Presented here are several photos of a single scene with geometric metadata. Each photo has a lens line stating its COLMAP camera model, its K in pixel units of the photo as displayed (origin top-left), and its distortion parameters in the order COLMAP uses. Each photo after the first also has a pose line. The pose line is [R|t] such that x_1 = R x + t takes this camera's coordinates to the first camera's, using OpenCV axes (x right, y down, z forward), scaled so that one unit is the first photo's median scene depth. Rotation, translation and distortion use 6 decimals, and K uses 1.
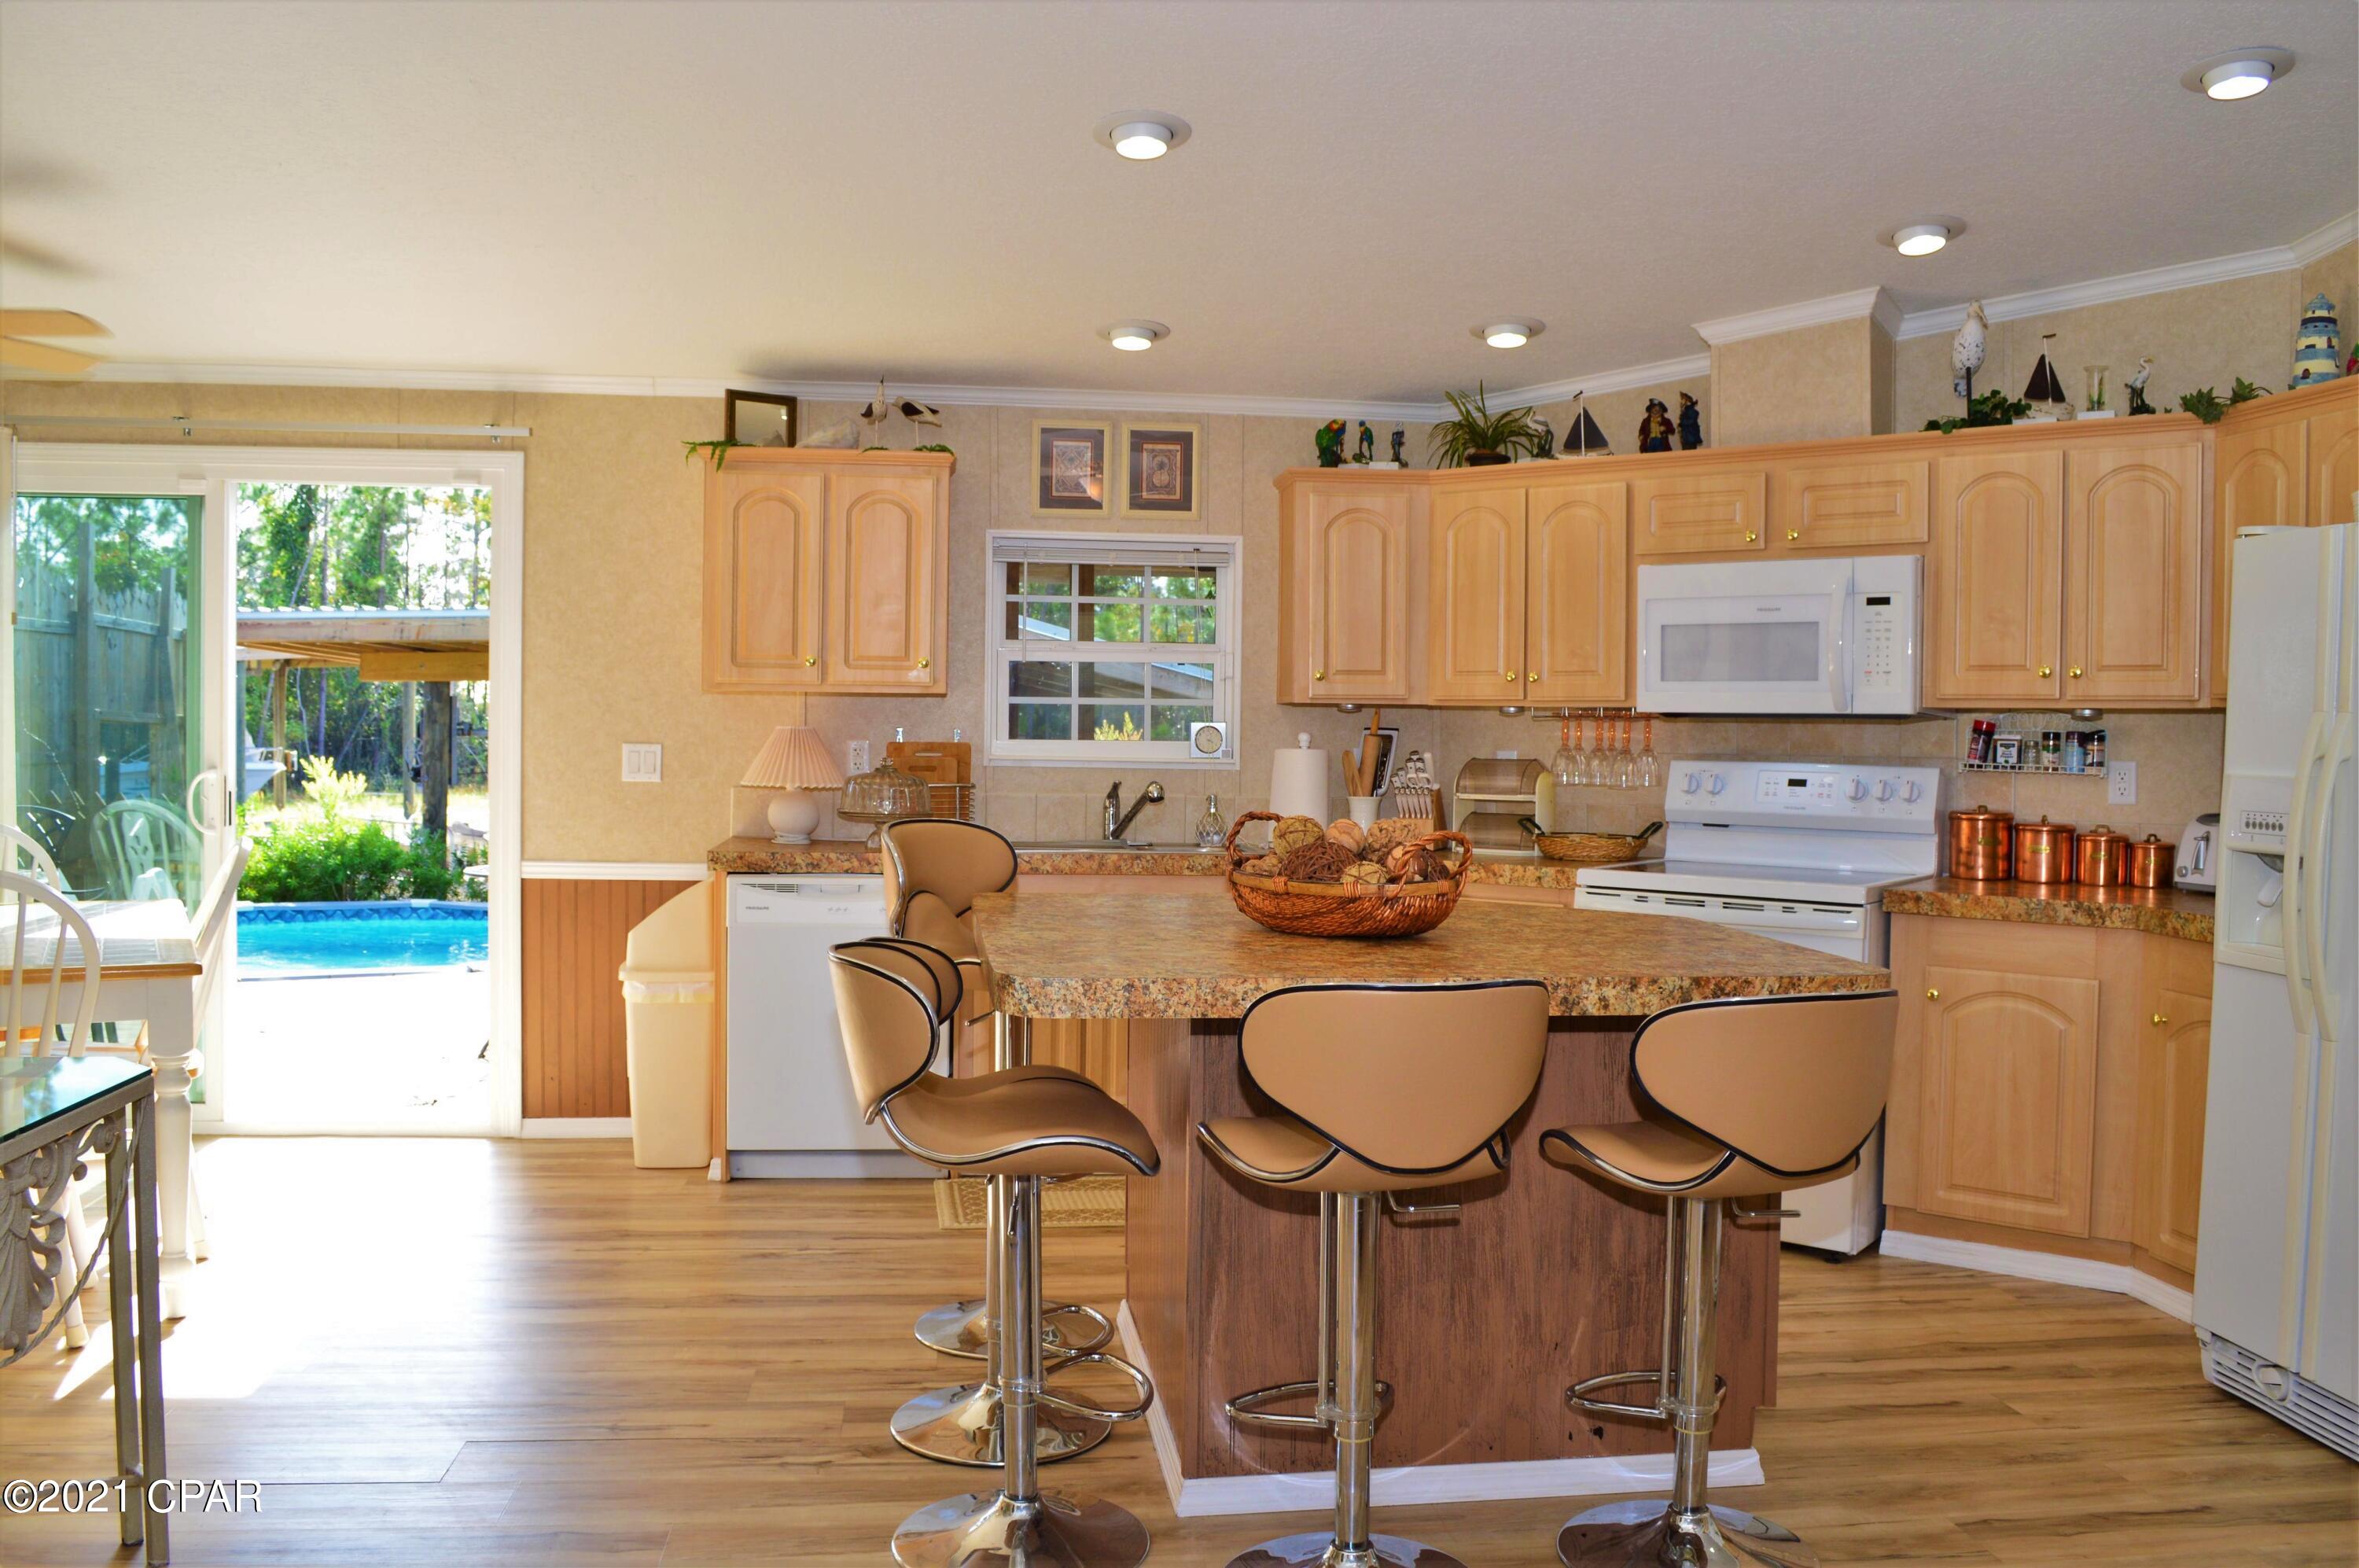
lens RADIAL K [[1892.2, 0, 1179.5], [0, 1892.2, 784.0], [0, 0, 1]] dist [-0.083926, 0.014027]
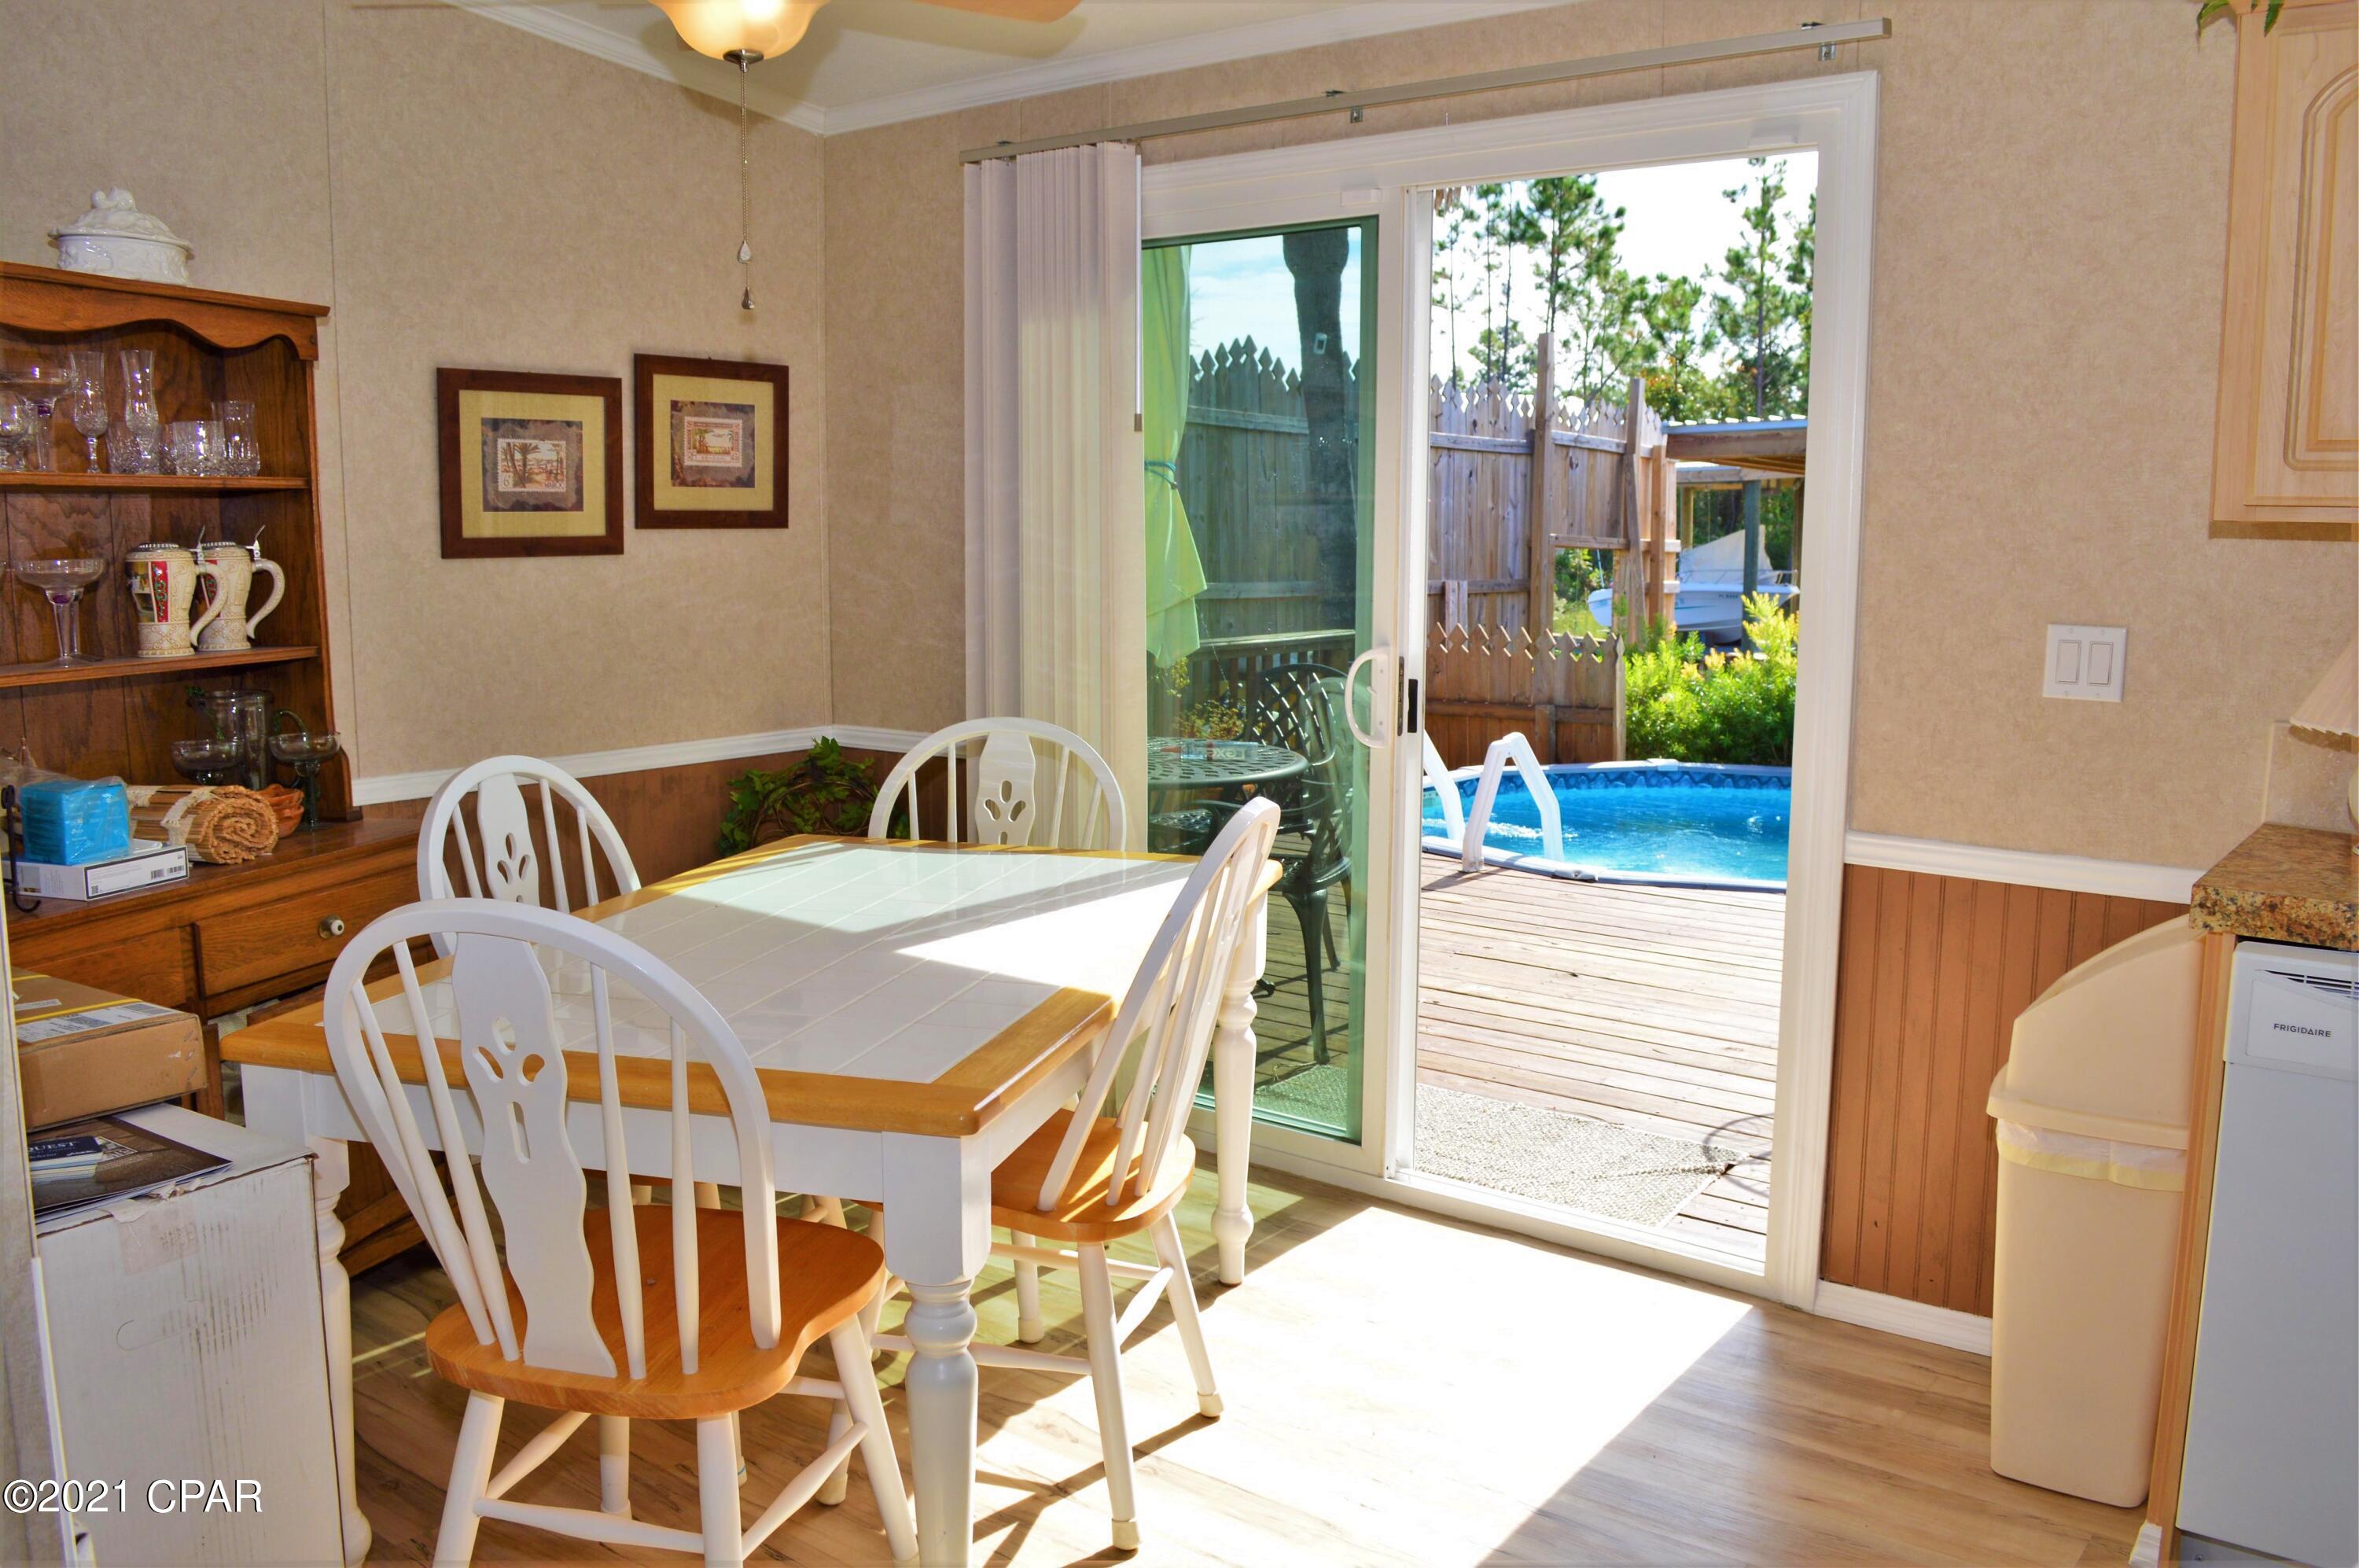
lens RADIAL K [[1892.2, 0, 1179.5], [0, 1892.2, 784.0], [0, 0, 1]] dist [-0.083926, 0.014027]
pose [[0.706837, 0.085696, -0.702166, -0.102886], [-0.017528, 0.994452, 0.103723, -0.026659], [0.707159, -0.061008, 0.704417, 0.468191]]
